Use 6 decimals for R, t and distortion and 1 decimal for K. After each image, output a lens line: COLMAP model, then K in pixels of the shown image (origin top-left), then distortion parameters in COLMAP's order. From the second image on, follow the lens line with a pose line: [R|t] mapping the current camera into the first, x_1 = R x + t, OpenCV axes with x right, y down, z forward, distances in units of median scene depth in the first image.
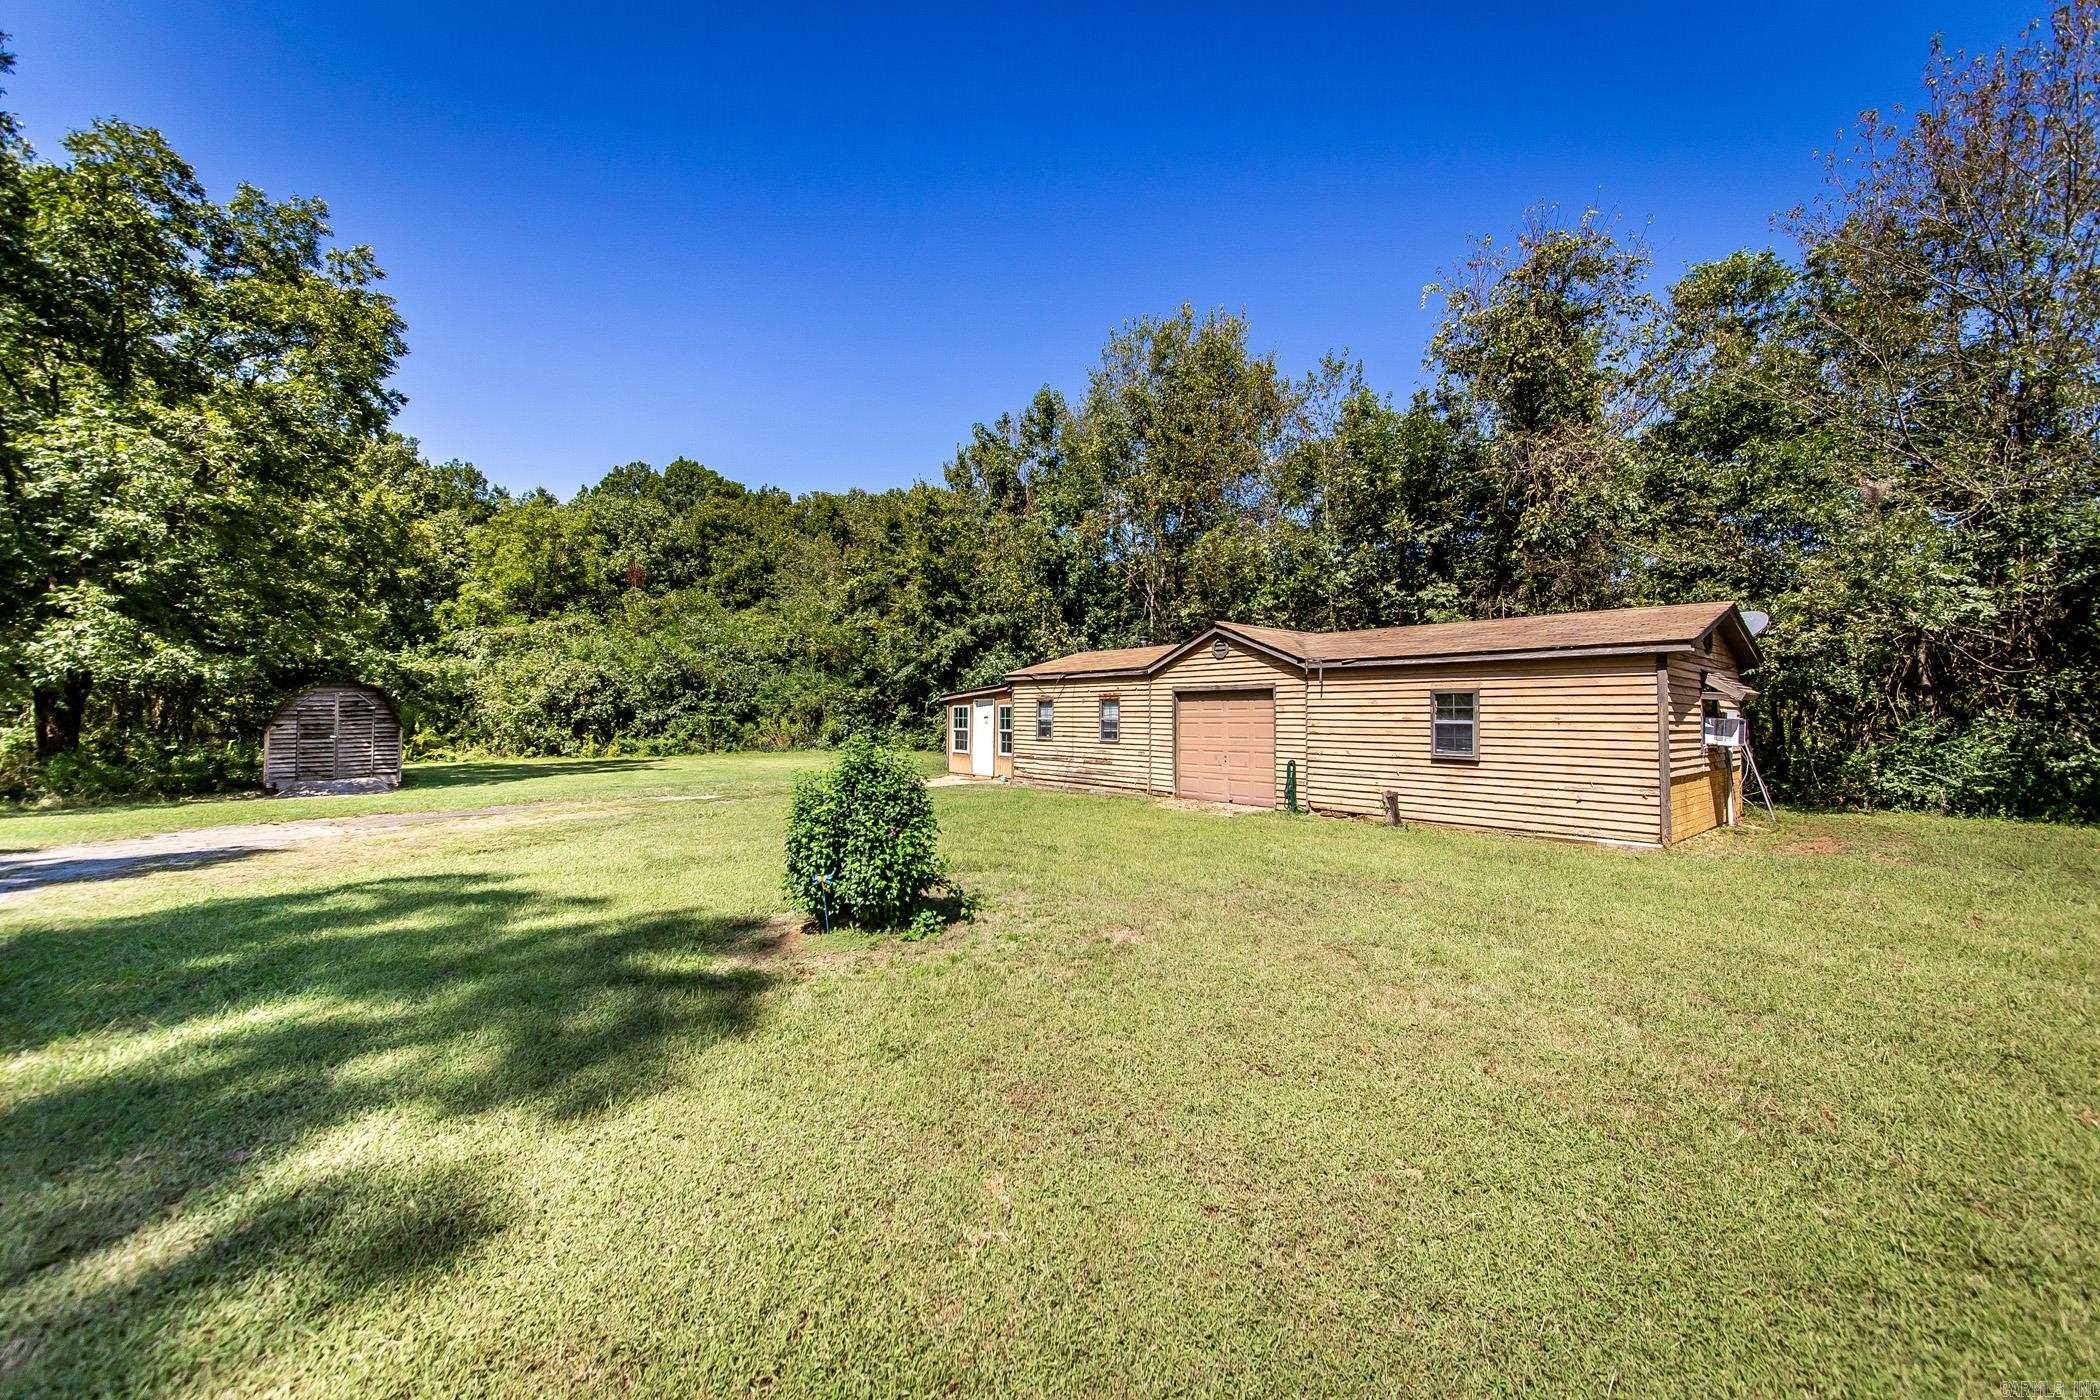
lens RADIAL K [[798.6, 0, 1050.1], [0, 798.6, 703.6], [0, 0, 1]] dist [-0.000185, -0.000019]
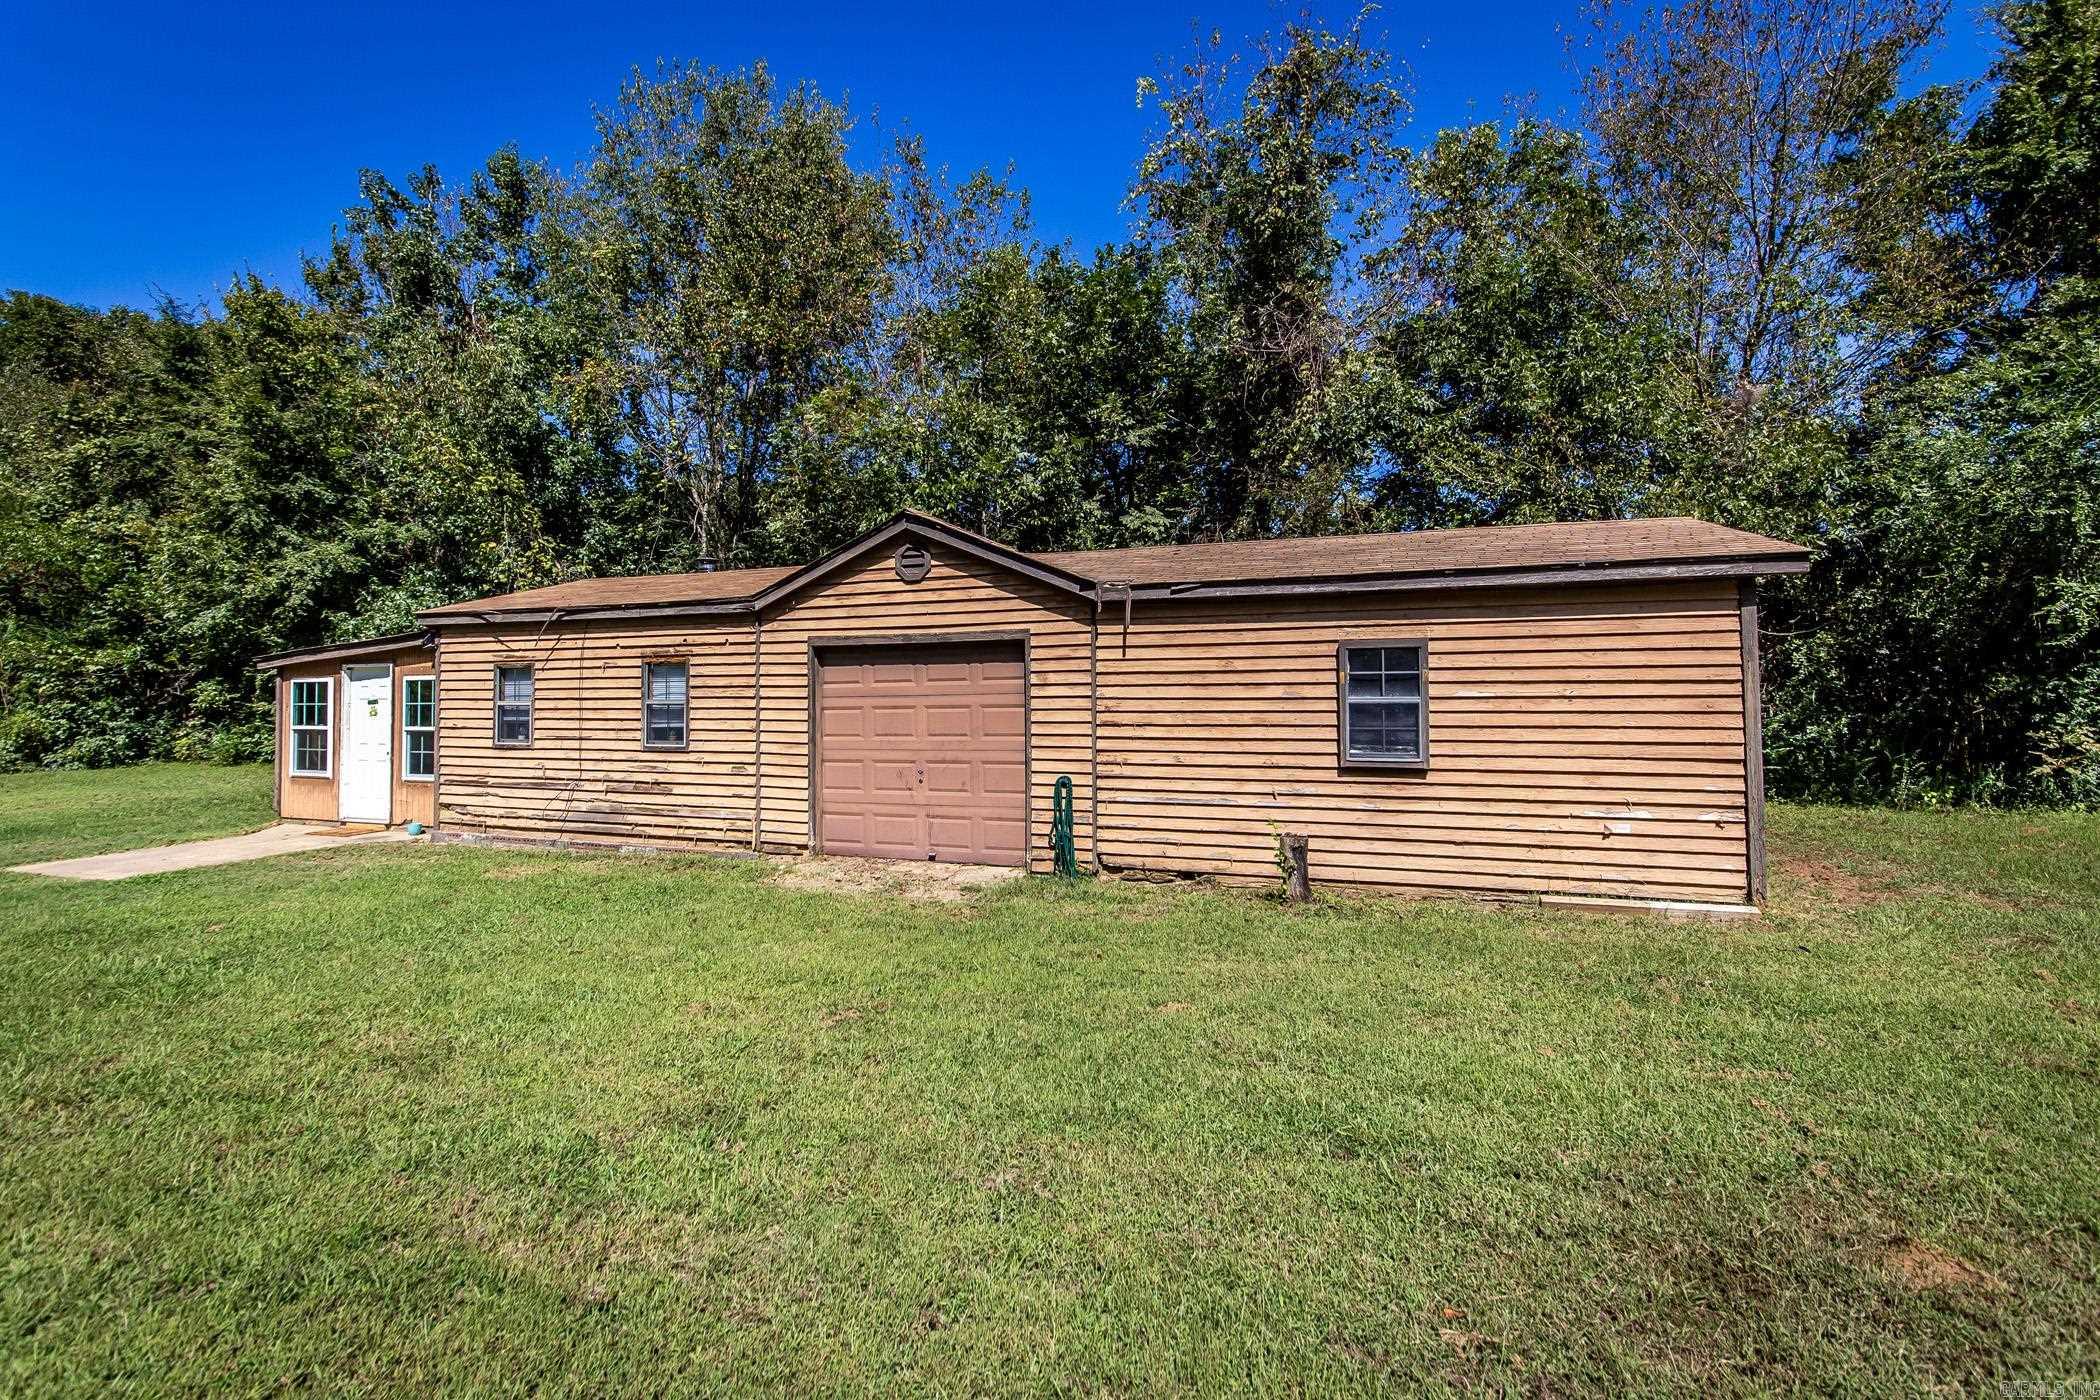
lens RADIAL K [[961.0, 0, 1058.3], [0, 961.0, 668.5], [0, 0, 1]] dist [-0.004533, -0.000862]
pose [[0.867431, 0.002631, 0.497550, -0.009691], [0.002971, 0.999941, -0.010466, 0.004613], [-0.497548, 0.010557, 0.867372, 0.312538]]
